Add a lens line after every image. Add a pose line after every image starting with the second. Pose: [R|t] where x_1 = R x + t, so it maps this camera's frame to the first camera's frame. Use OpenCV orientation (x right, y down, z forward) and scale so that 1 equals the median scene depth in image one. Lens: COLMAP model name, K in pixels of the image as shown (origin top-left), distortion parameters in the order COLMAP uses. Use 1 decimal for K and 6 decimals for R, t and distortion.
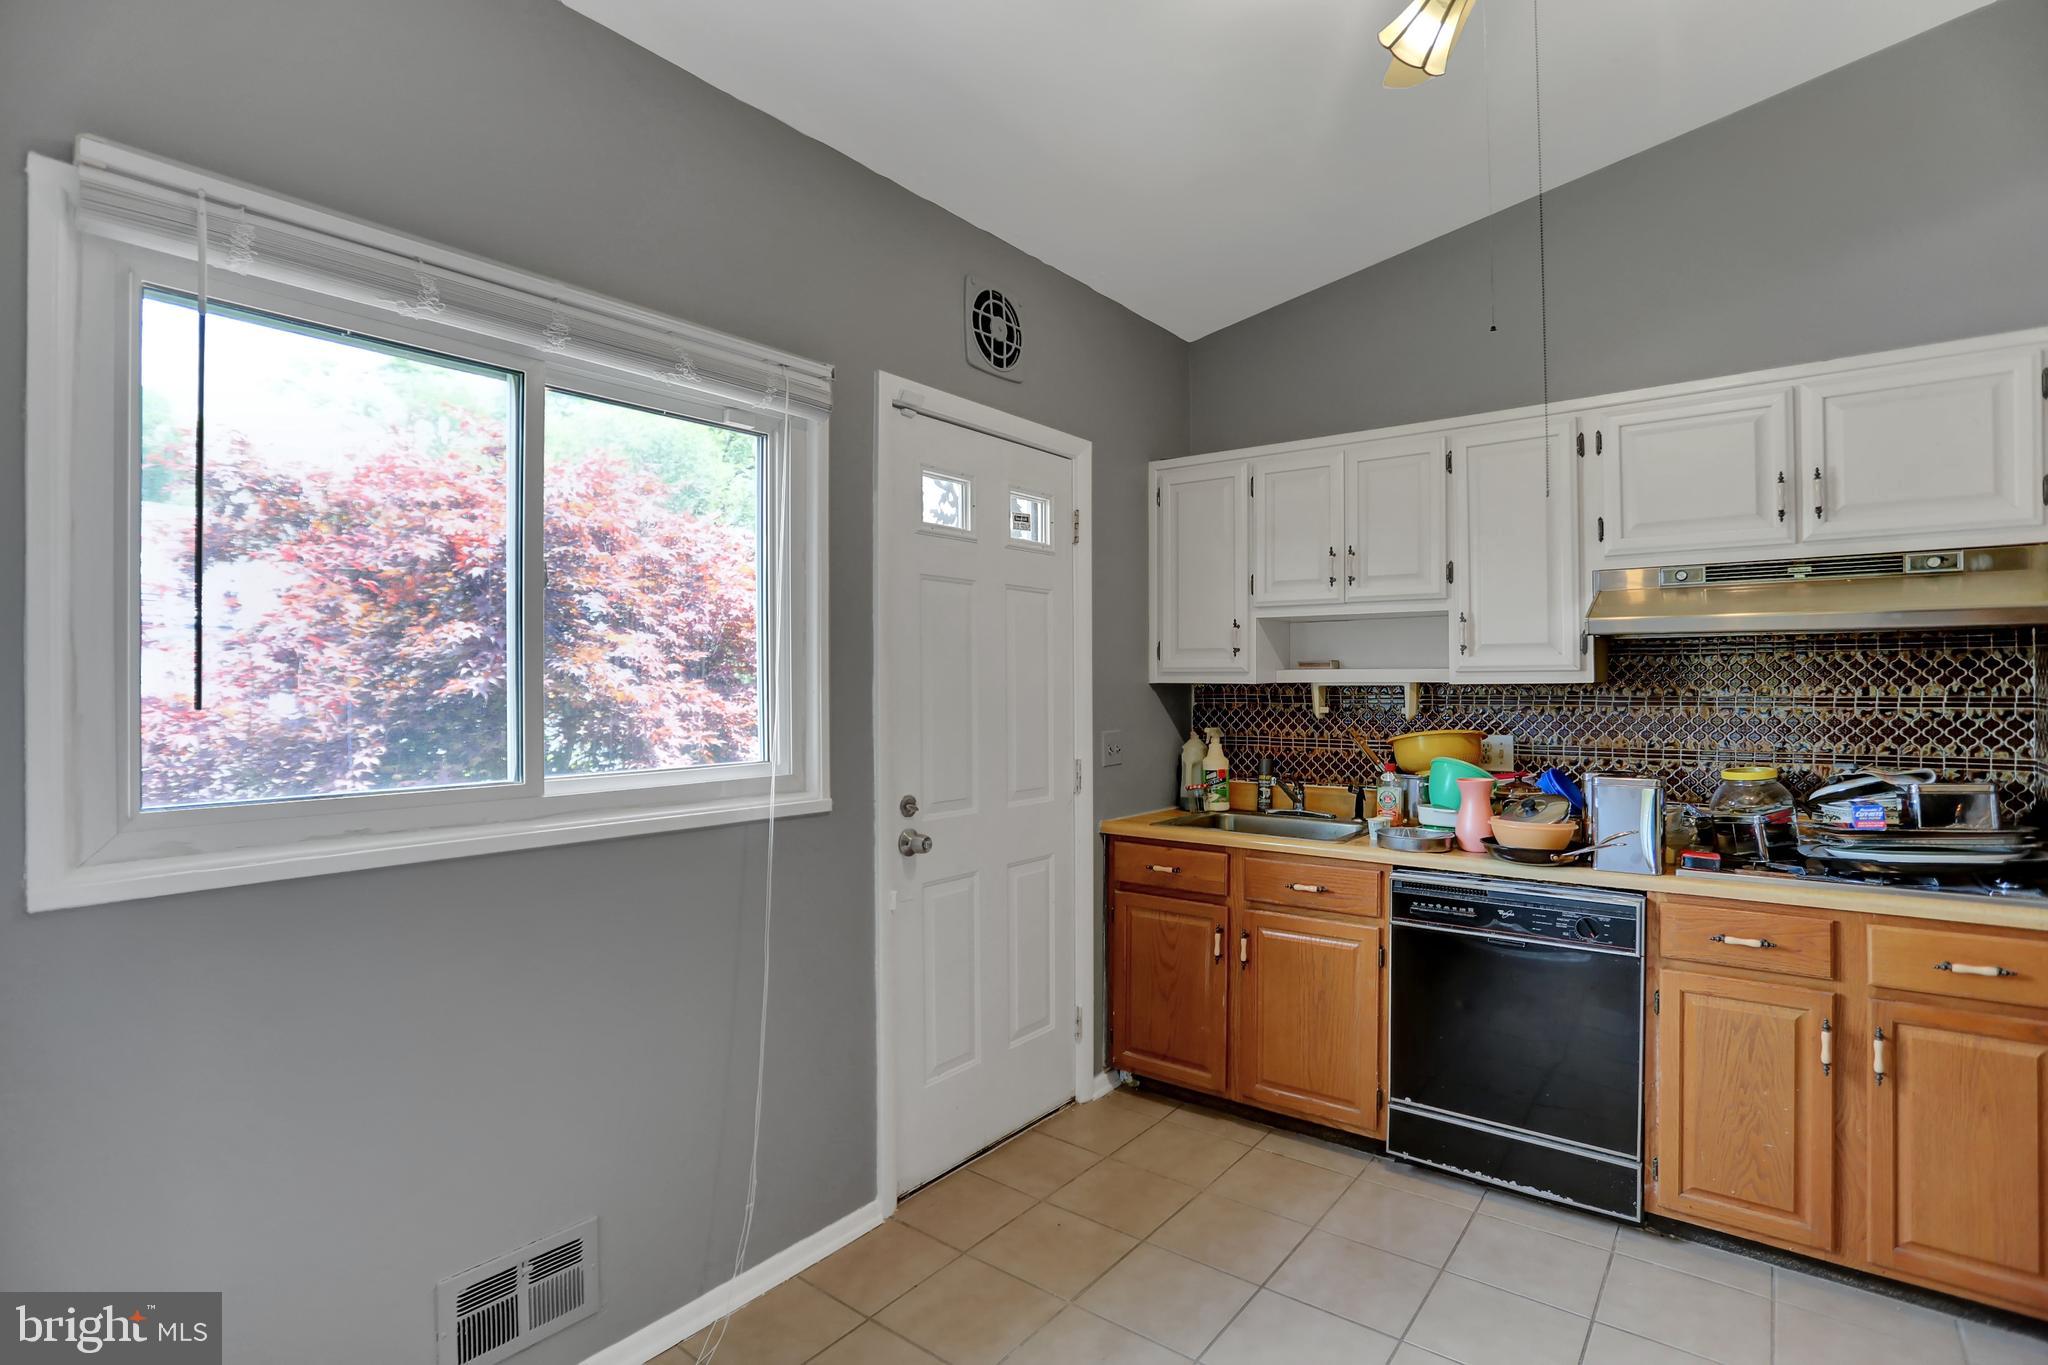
lens RADIAL K [[989.9, 0, 1024.0], [0, 989.9, 682.5], [0, 0, 1]] dist [-0.089575, 0.037463]
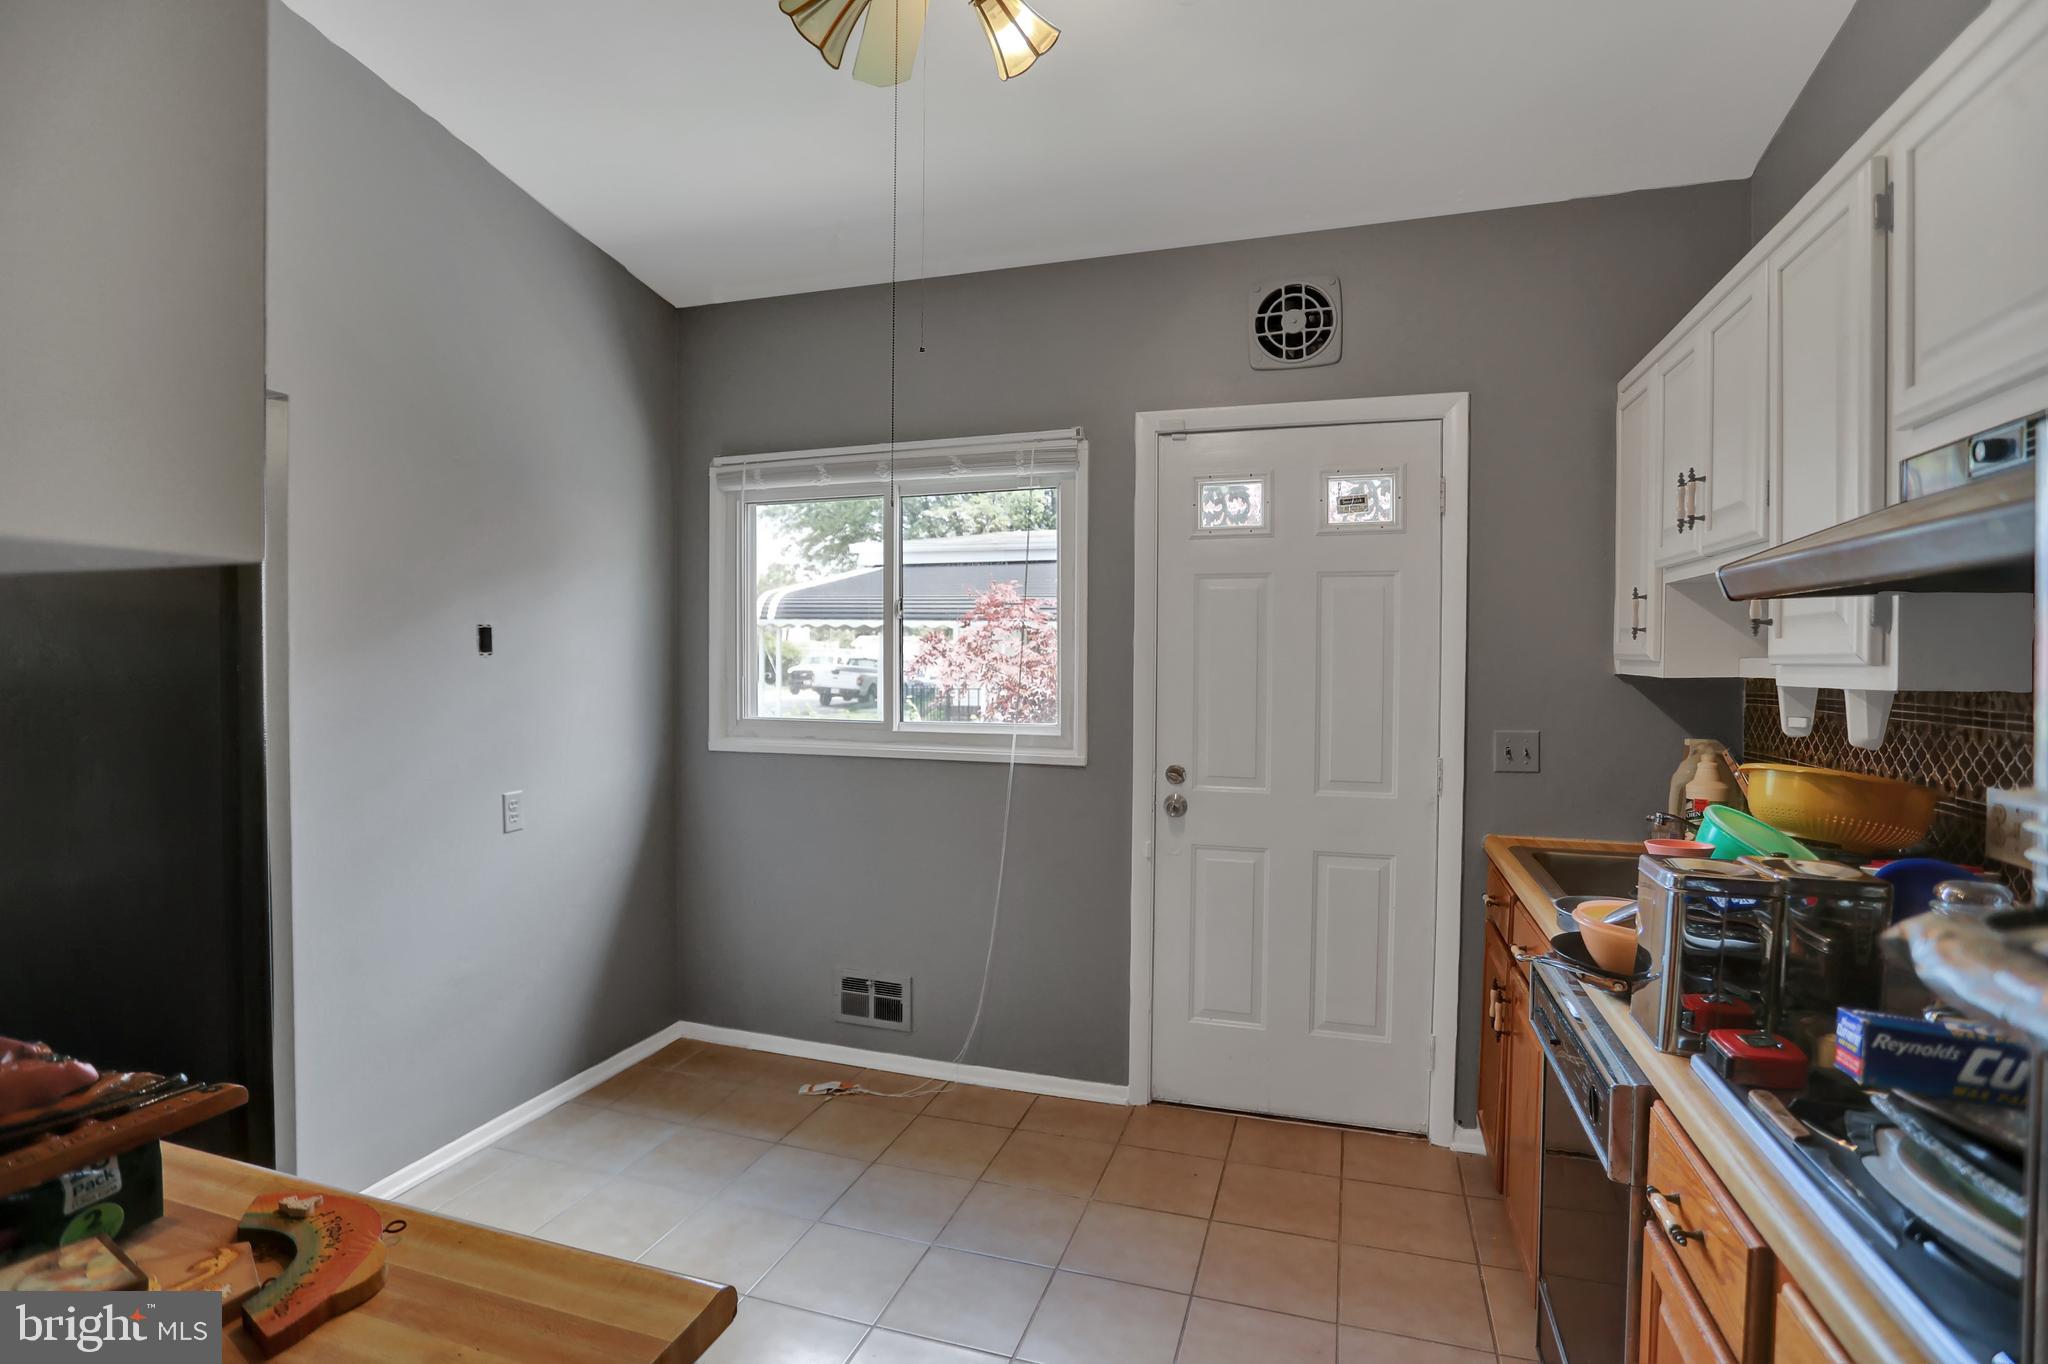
lens RADIAL K [[1003.2, 0, 1024.0], [0, 1003.2, 682.0], [0, 0, 1]] dist [-0.072790, 0.032505]
pose [[0.340124, 0.024449, -0.940063, 0.862083], [-0.005421, 0.999696, 0.024039, -0.011152], [0.940365, -0.003080, 0.340154, 0.392211]]
